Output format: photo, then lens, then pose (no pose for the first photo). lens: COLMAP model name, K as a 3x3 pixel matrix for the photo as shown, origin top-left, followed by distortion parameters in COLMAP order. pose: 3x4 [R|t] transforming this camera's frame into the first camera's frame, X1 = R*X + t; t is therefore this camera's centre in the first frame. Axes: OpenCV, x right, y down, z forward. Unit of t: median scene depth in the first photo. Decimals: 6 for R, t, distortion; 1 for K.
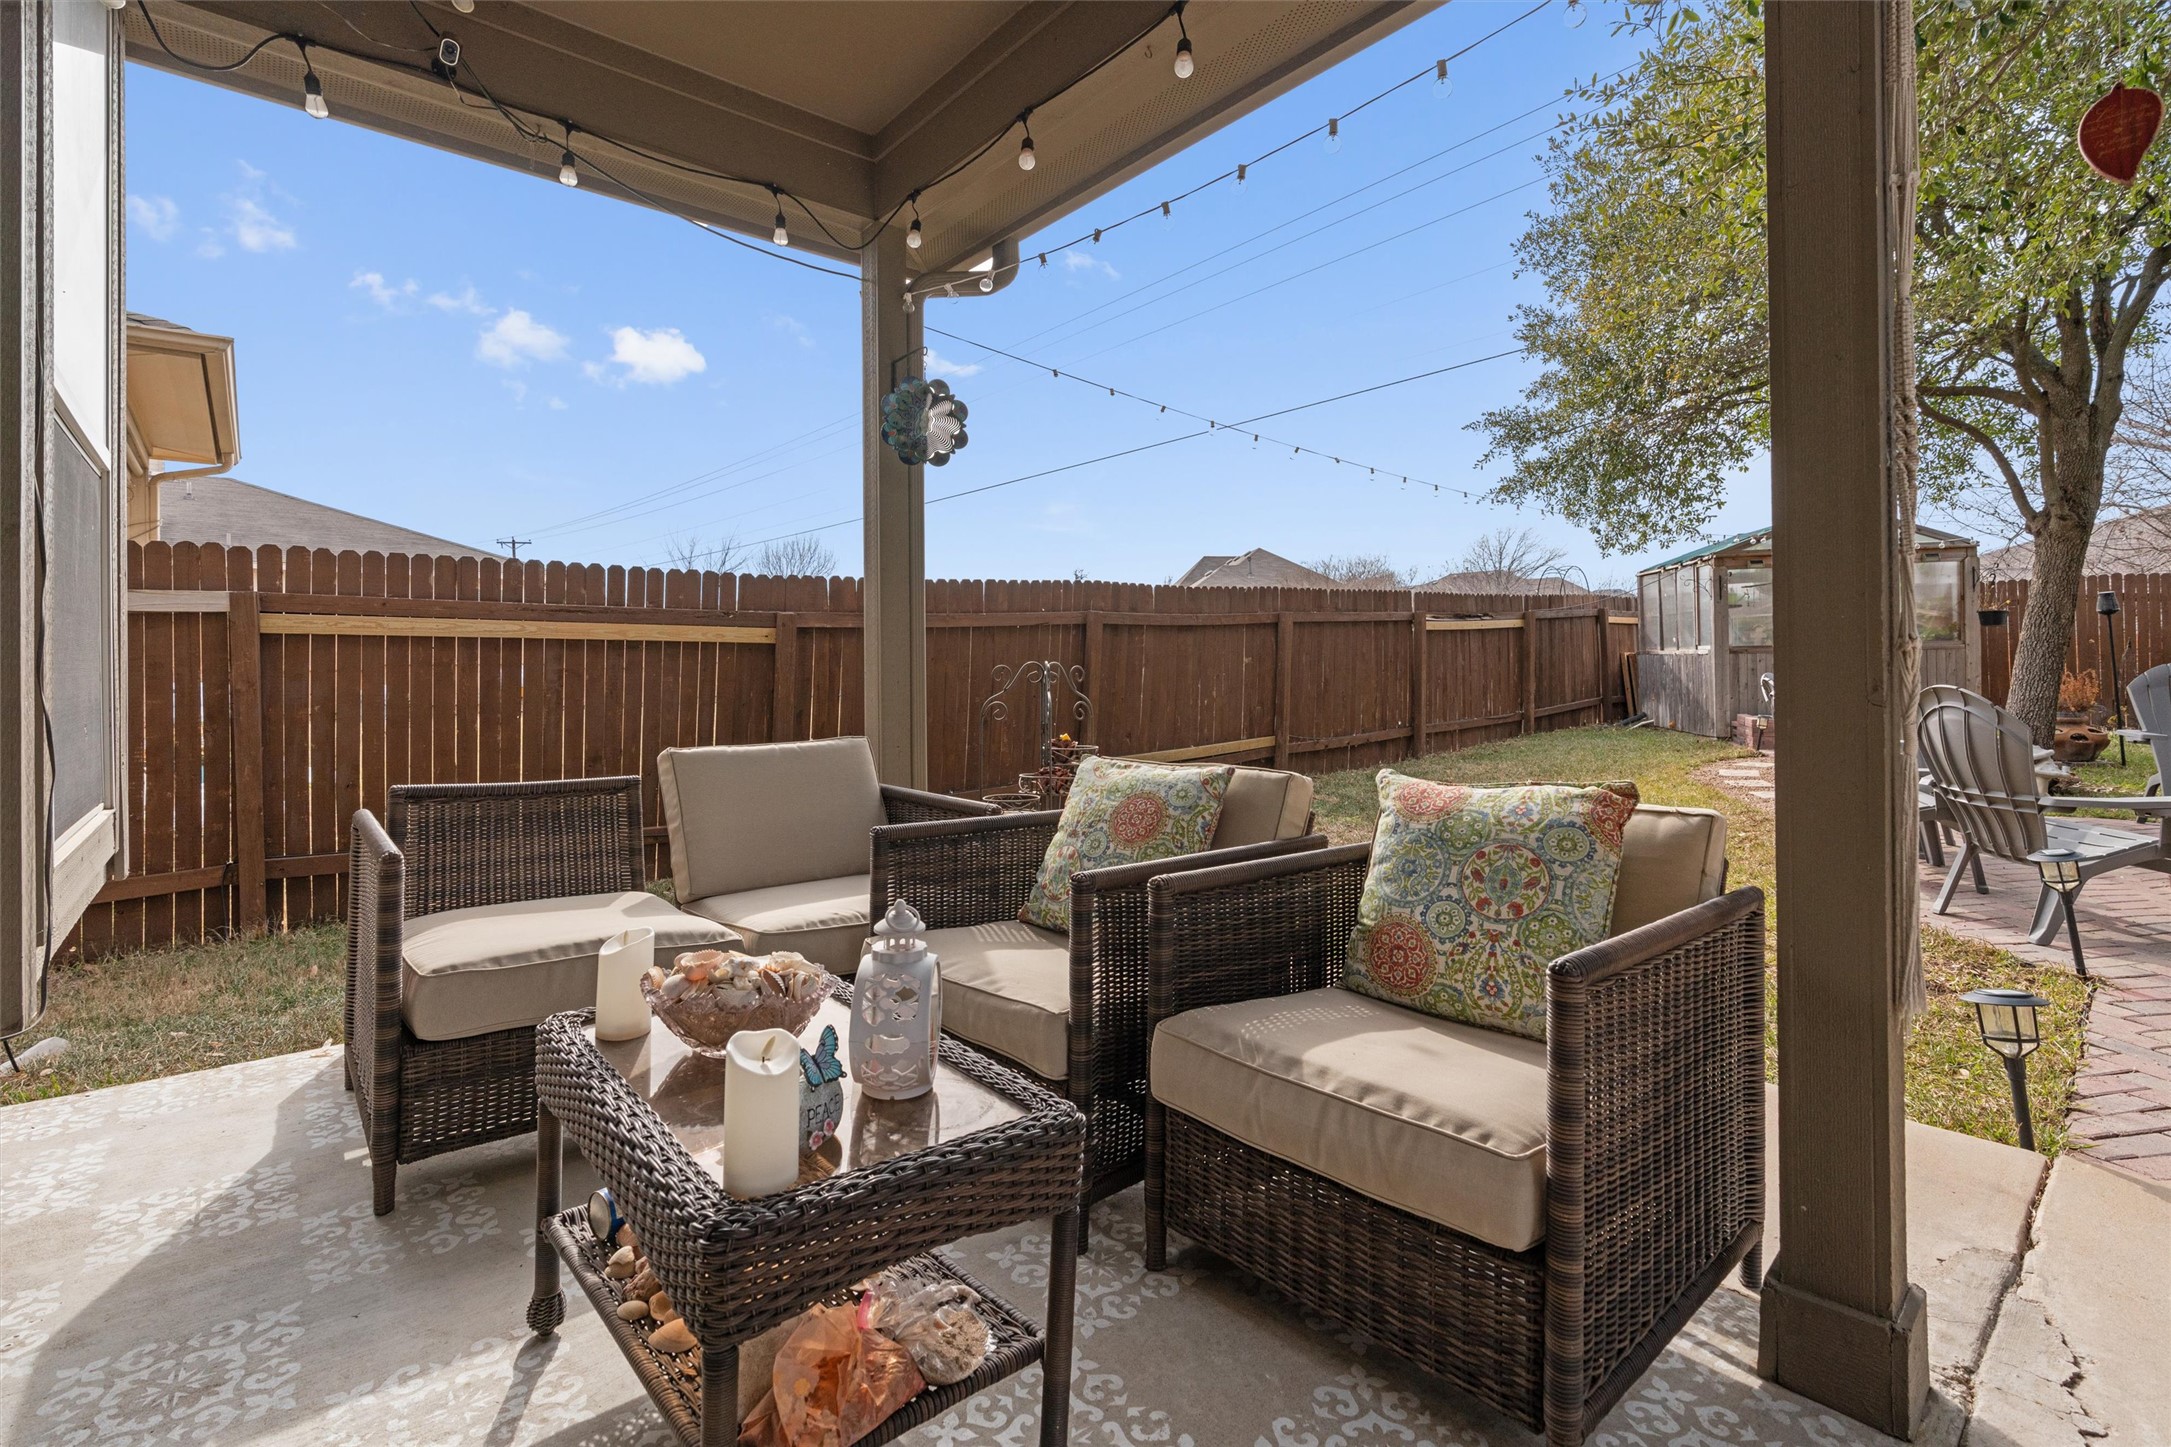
lens RADIAL K [[980.8, 0, 1088.3], [0, 980.8, 662.1], [0, 0, 1]] dist [-0.013185, 0.005407]
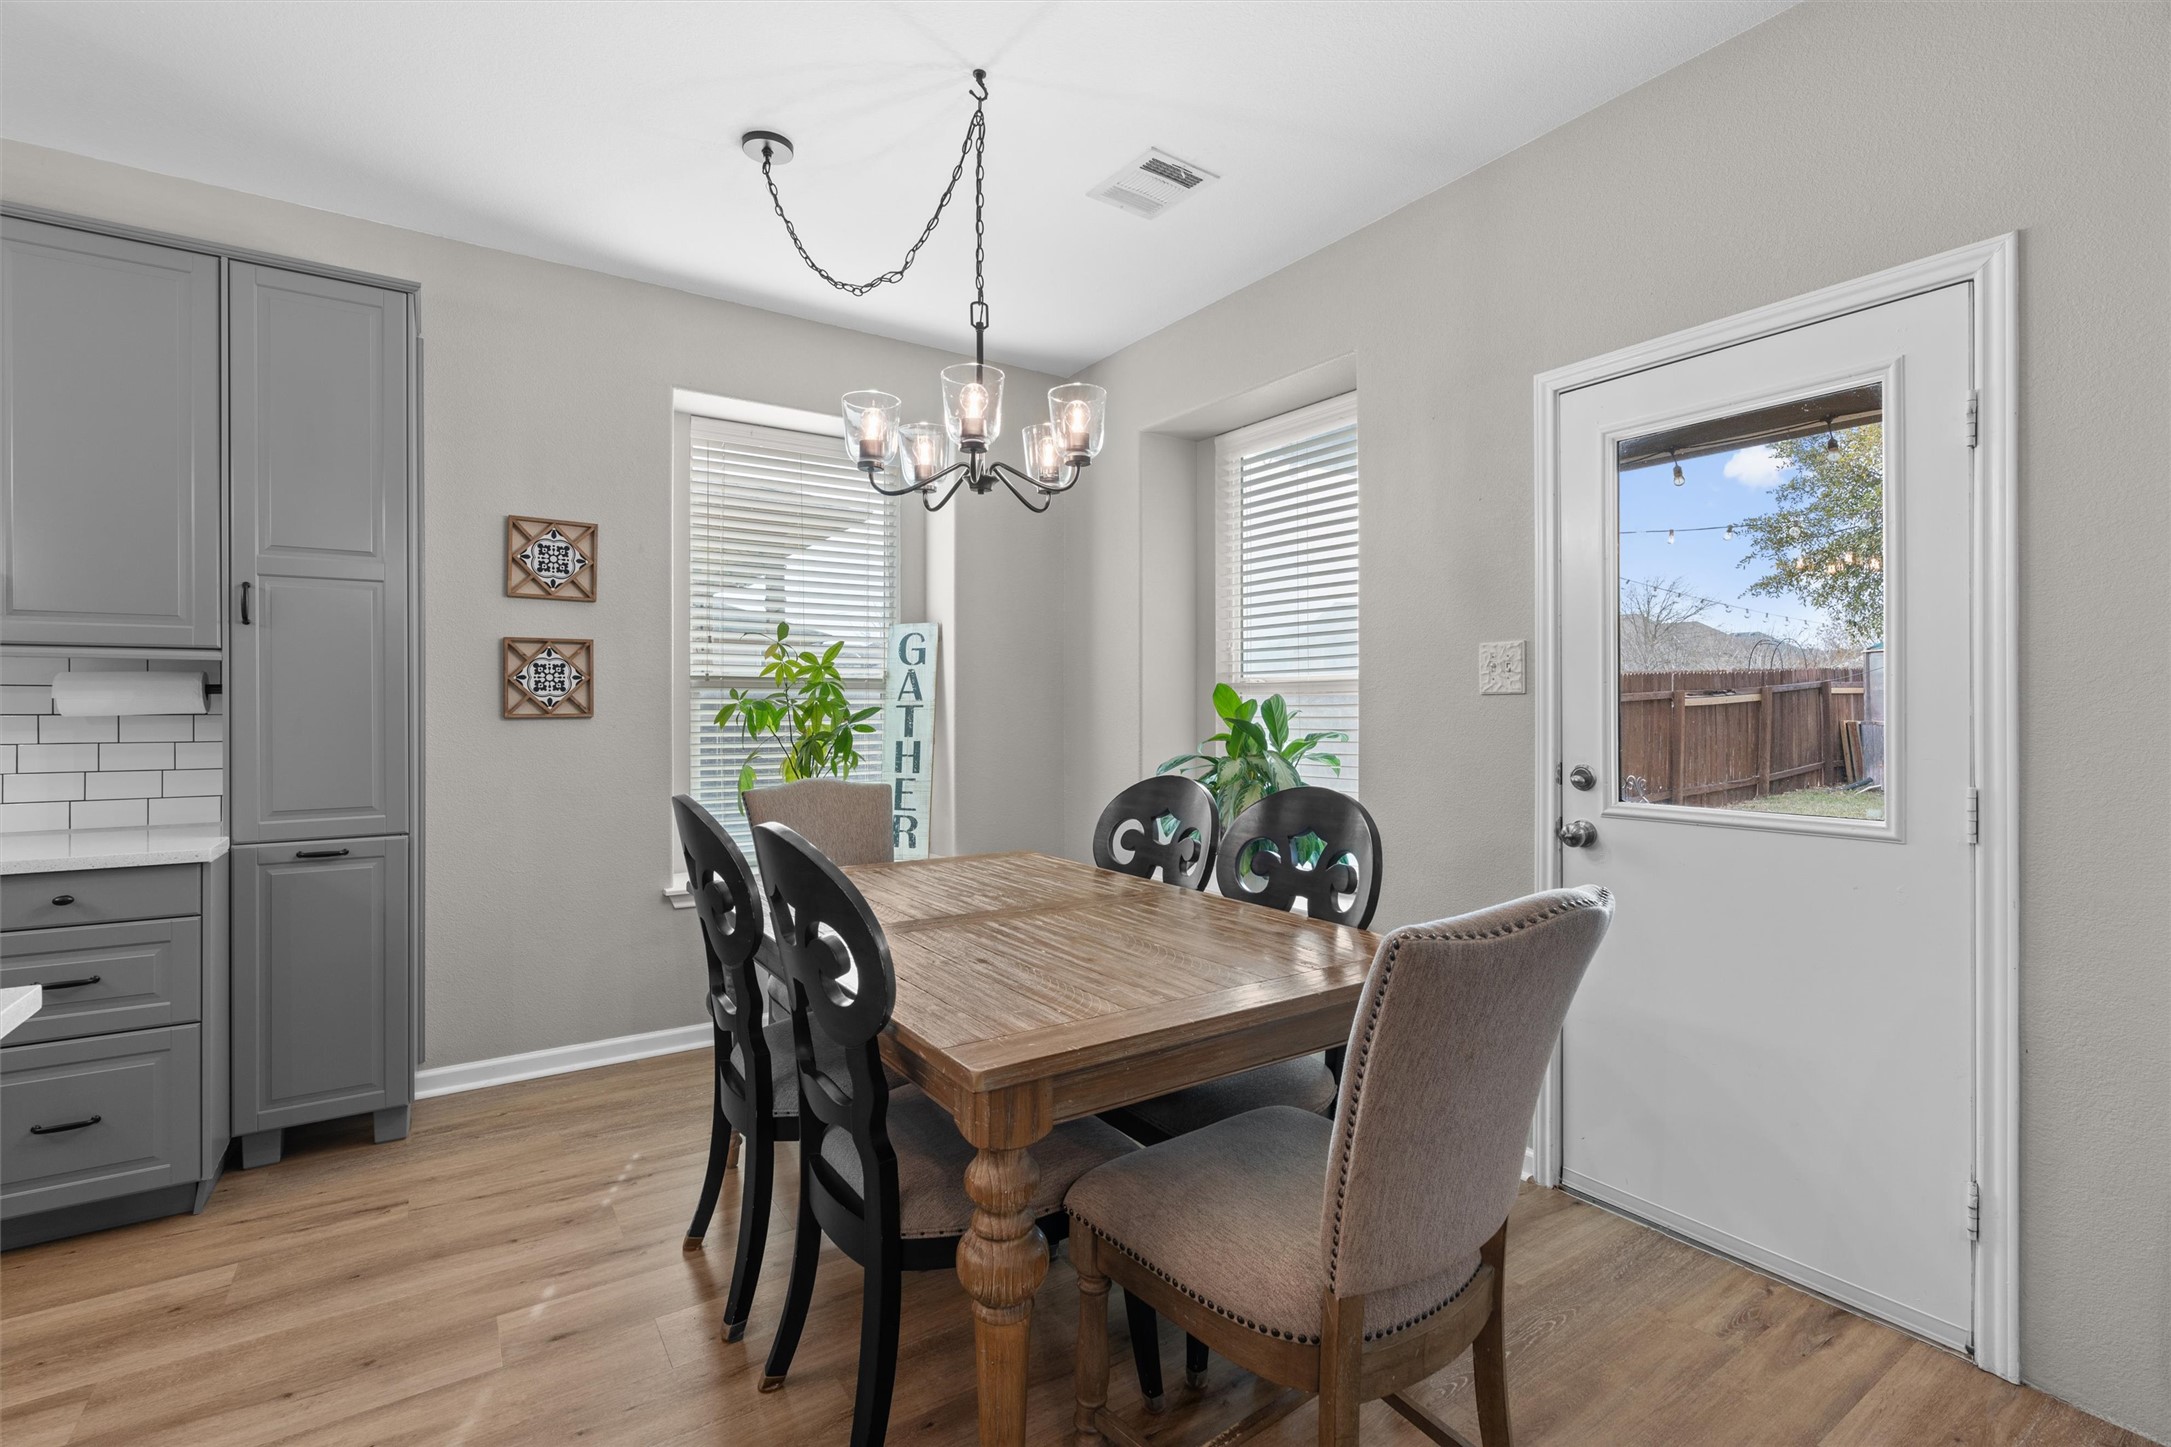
lens RADIAL K [[980.8, 0, 1094.6], [0, 980.8, 710.1], [0, 0, 1]] dist [-0.013185, 0.005407]
pose [[0.995210, 0.011045, -0.097139, -0.205857], [-0.009687, 0.999849, 0.014443, -0.034343], [0.097283, -0.013433, 0.995166, -0.183104]]
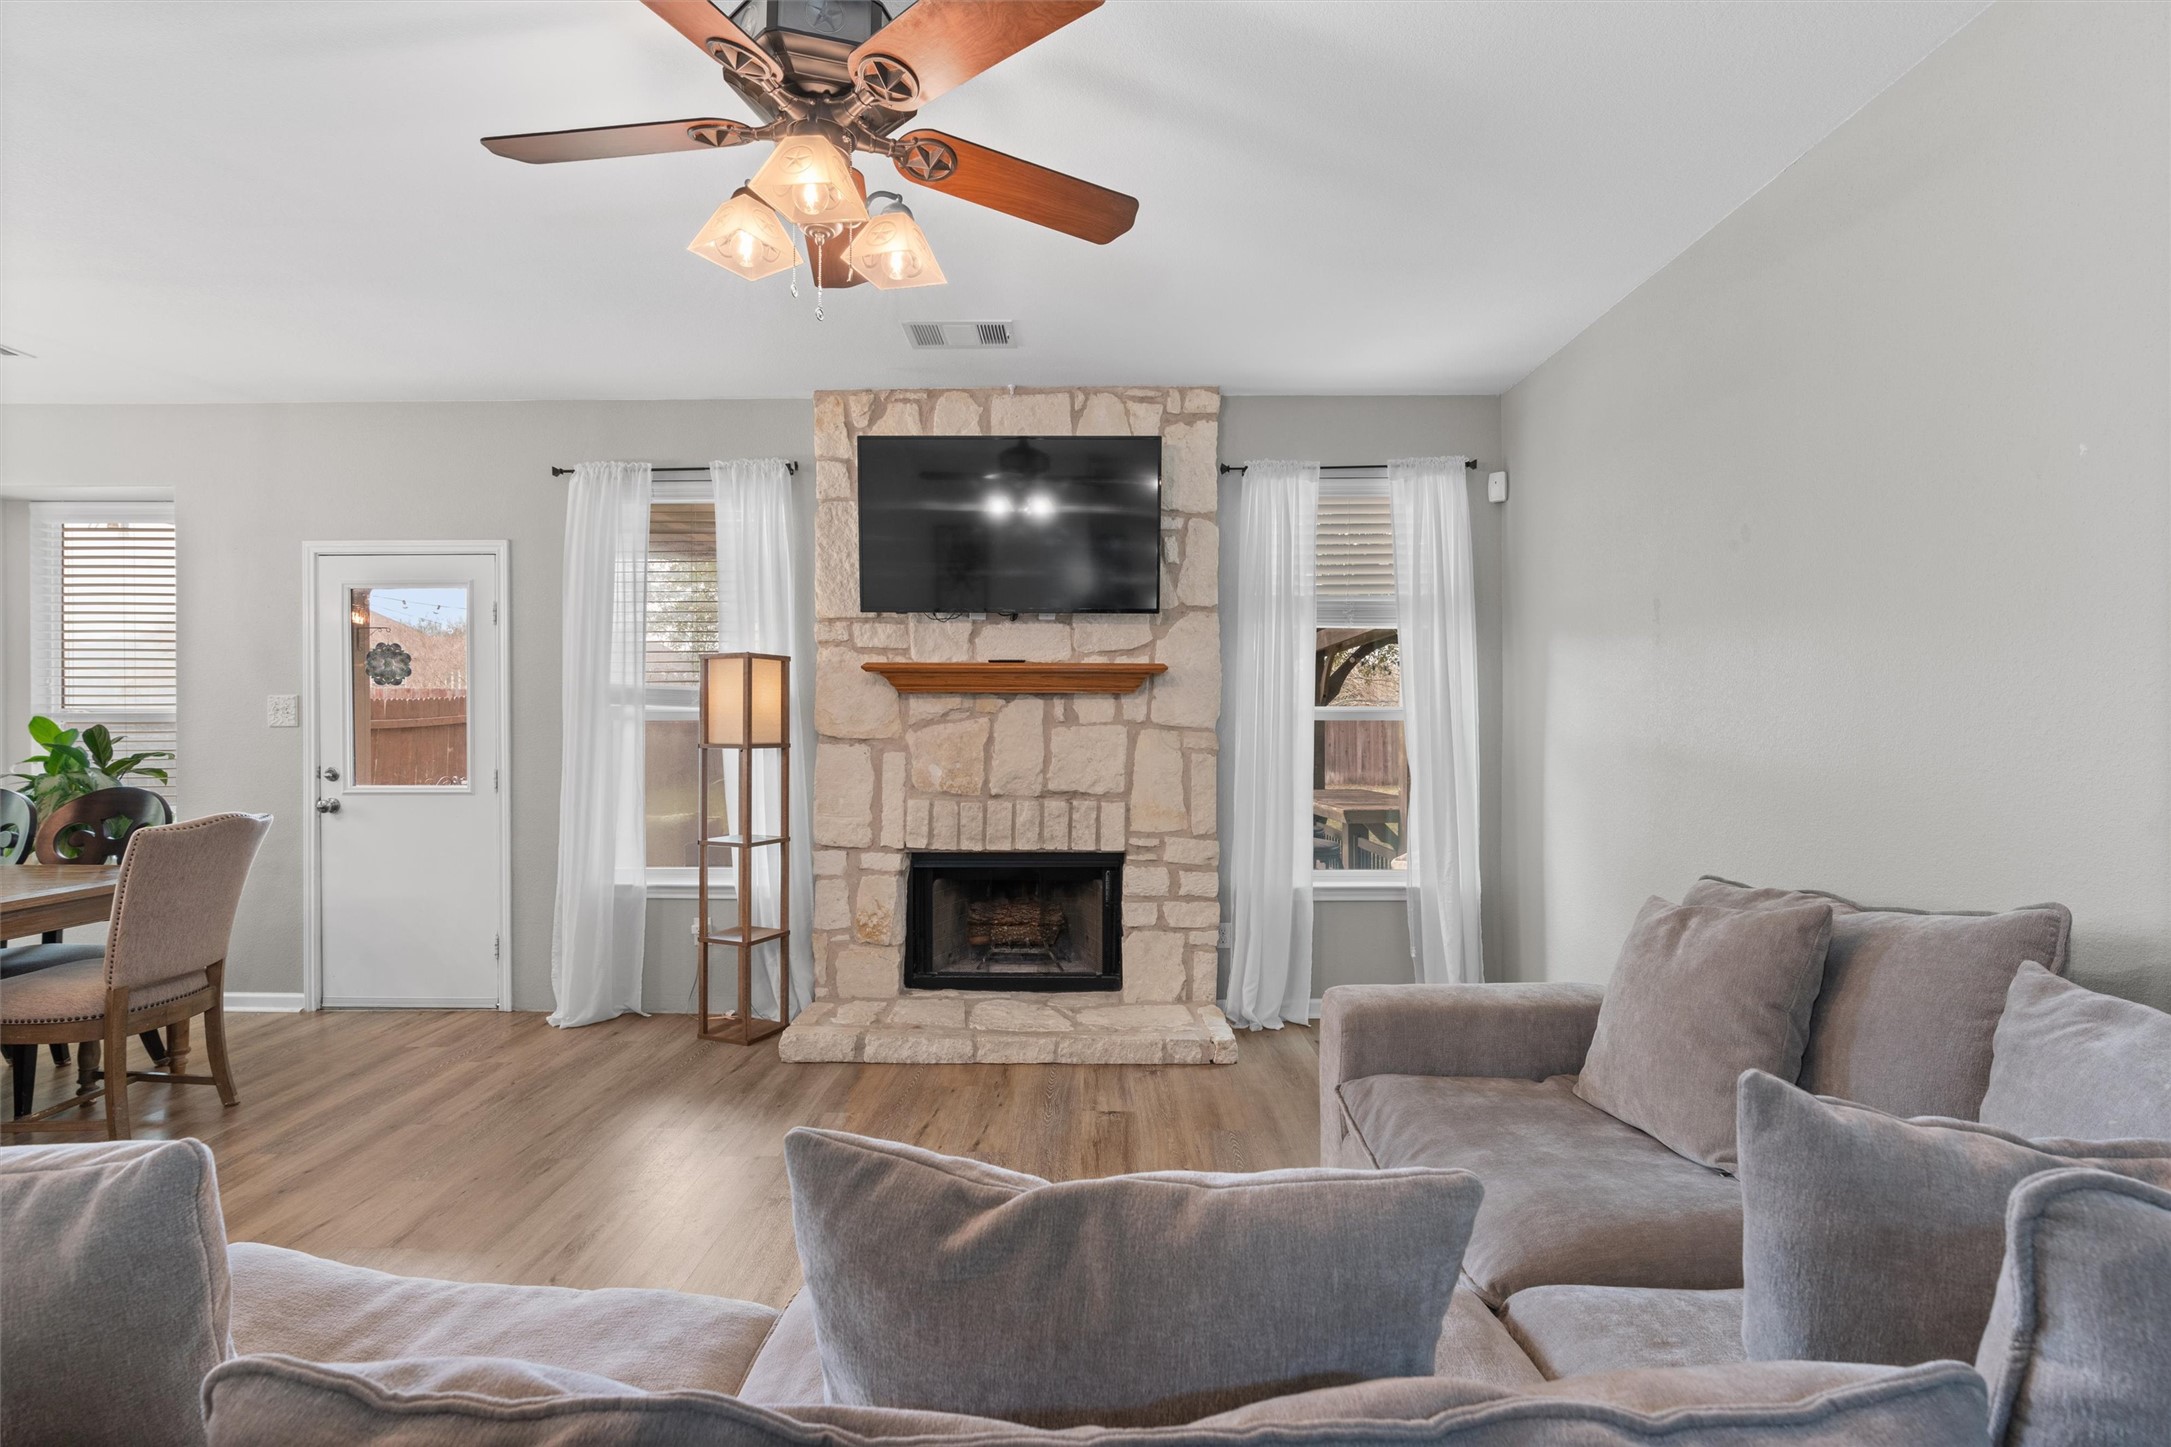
lens RADIAL K [[980.8, 0, 1079.2], [0, 980.8, 718.2], [0, 0, 1]] dist [-0.013185, 0.005407]
pose [[0.657787, 0.009787, 0.753140, -0.215479], [-0.014419, 0.999896, -0.000400, -0.043683], [-0.753066, -0.010597, 0.657860, -0.439165]]
